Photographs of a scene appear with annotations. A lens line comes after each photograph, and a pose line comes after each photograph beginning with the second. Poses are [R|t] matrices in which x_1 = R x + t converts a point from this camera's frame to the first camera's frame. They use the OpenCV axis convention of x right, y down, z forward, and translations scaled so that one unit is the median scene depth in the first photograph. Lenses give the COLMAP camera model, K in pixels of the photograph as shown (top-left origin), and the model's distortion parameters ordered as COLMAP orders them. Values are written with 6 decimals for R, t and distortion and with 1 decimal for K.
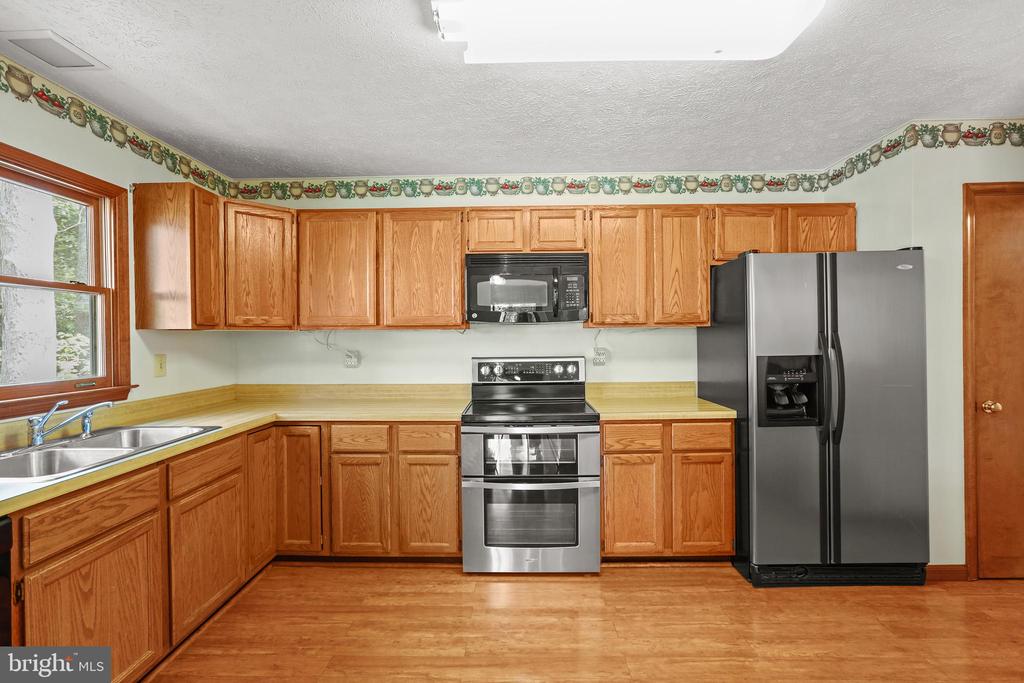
lens RADIAL K [[472.2, 0, 511.4], [0, 472.2, 340.8], [0, 0, 1]] dist [0.003668, 0.006825]
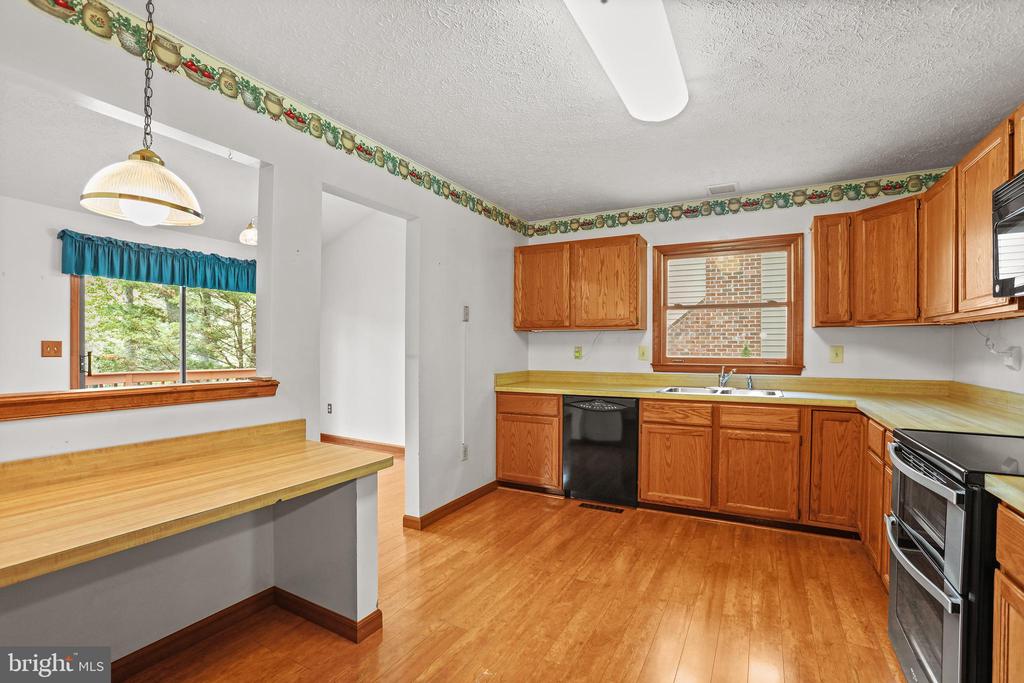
lens RADIAL K [[472.2, 0, 510.4], [0, 472.2, 345.4], [0, 0, 1]] dist [0.003668, 0.006825]
pose [[-0.454921, 0.007545, -0.890500, 0.809395], [-0.005532, 0.999921, 0.011298, 0.016955], [0.890515, 0.010066, -0.454843, 0.762490]]
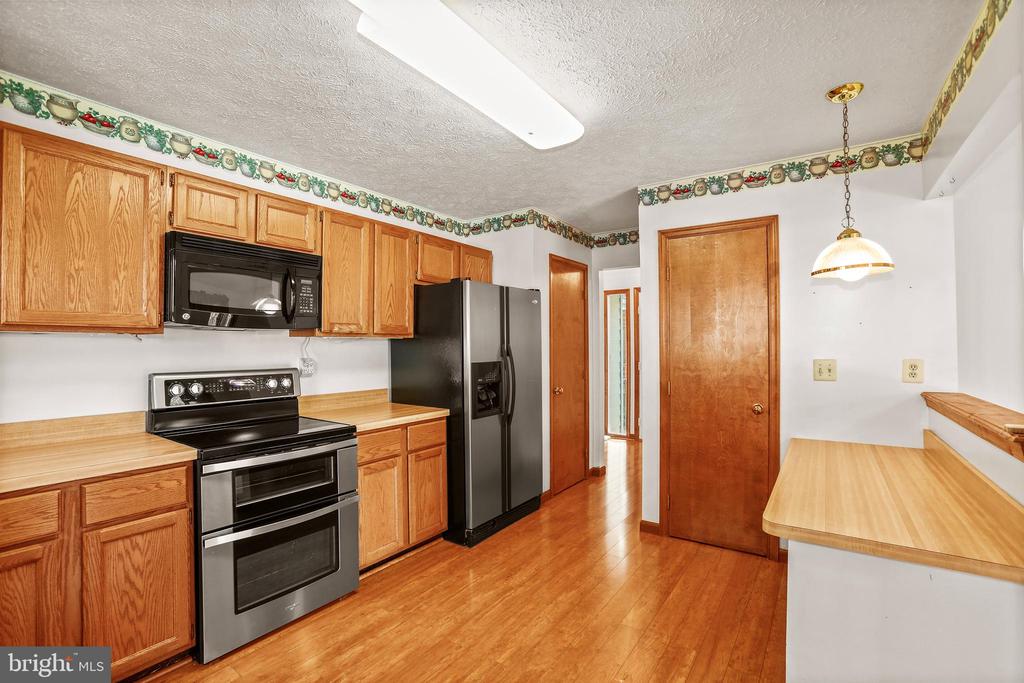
lens RADIAL K [[472.2, 0, 517.7], [0, 472.2, 342.0], [0, 0, 1]] dist [0.003668, 0.006825]
pose [[0.579585, 0.014690, 0.814780, -0.401891], [0.001585, 0.999815, -0.019154, 0.001501], [-0.814910, 0.012393, 0.579454, 0.154560]]
